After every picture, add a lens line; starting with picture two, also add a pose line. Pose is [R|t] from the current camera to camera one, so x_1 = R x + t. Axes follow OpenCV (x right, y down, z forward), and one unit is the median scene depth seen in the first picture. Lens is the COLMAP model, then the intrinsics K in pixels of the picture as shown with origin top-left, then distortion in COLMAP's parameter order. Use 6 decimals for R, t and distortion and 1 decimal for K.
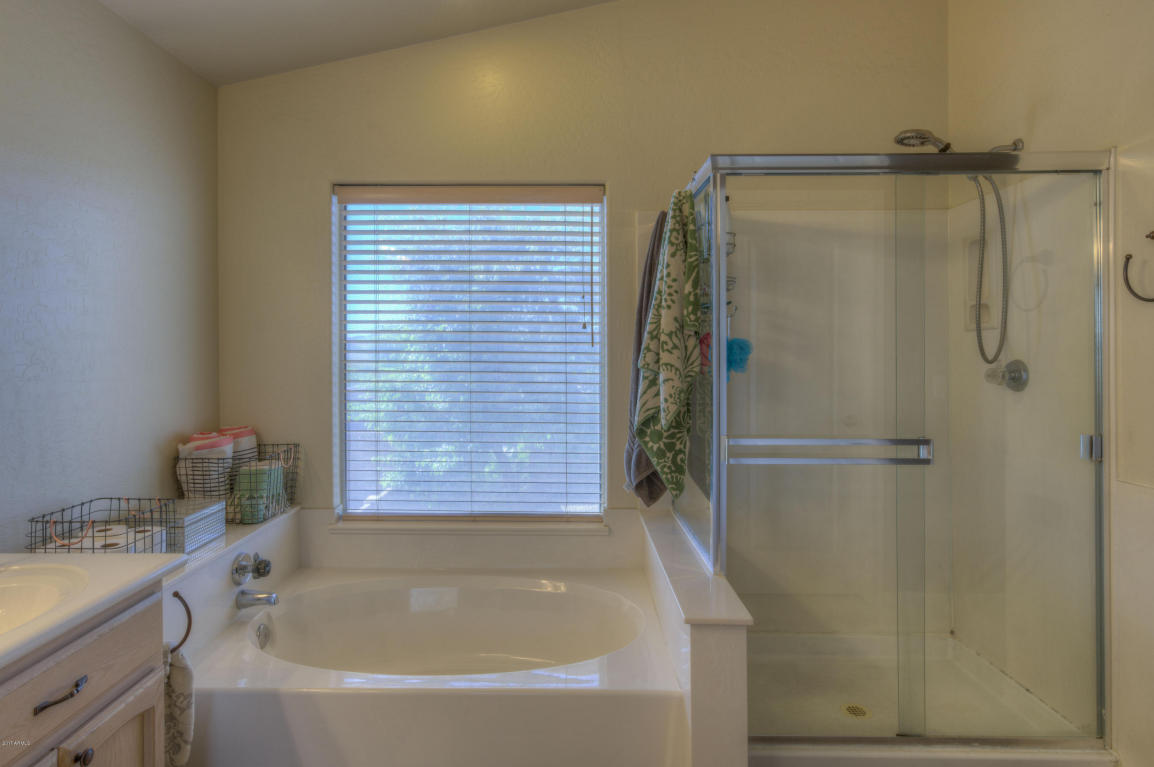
lens RADIAL K [[673.0, 0, 570.5], [0, 673.0, 351.4], [0, 0, 1]] dist [-0.004096, 0.012713]
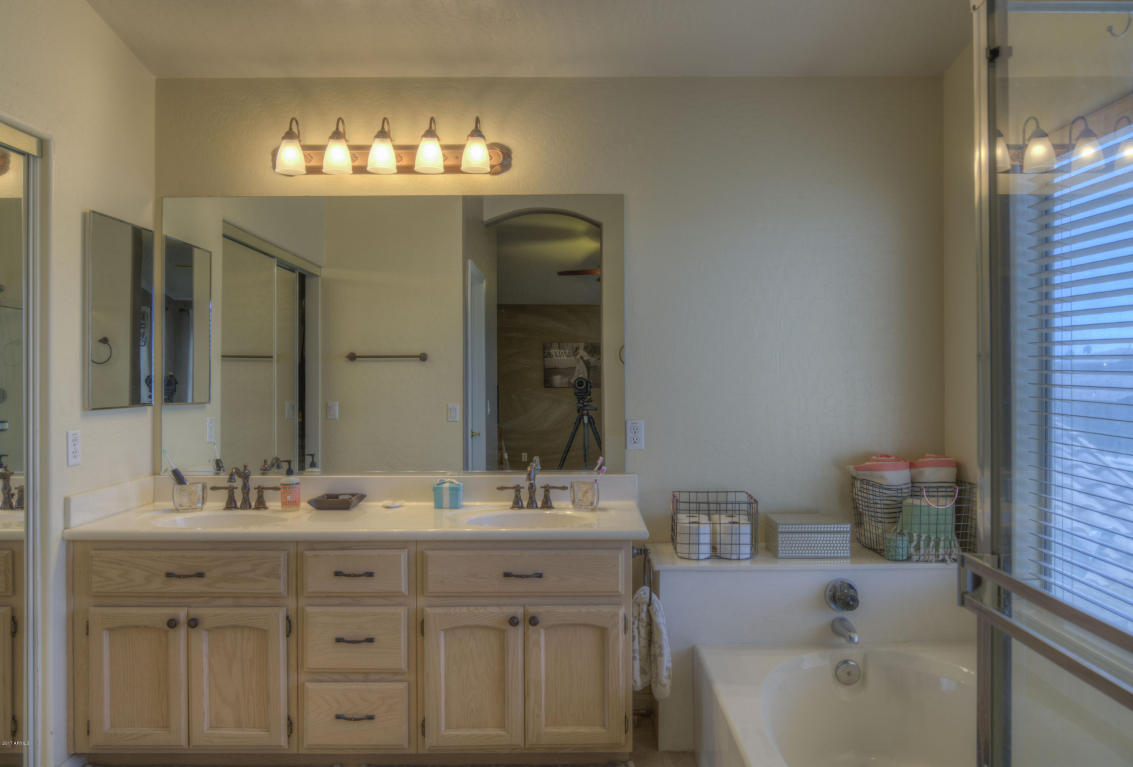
lens RADIAL K [[814.8, 0, 567.1], [0, 814.8, 368.9], [0, 0, 1]] dist [0.002141, 0.001031]
pose [[0.005871, 0.002439, -0.999980, 0.658858], [-0.002624, 0.999994, 0.002424, -0.007180], [0.999979, 0.002610, 0.005877, 0.559535]]
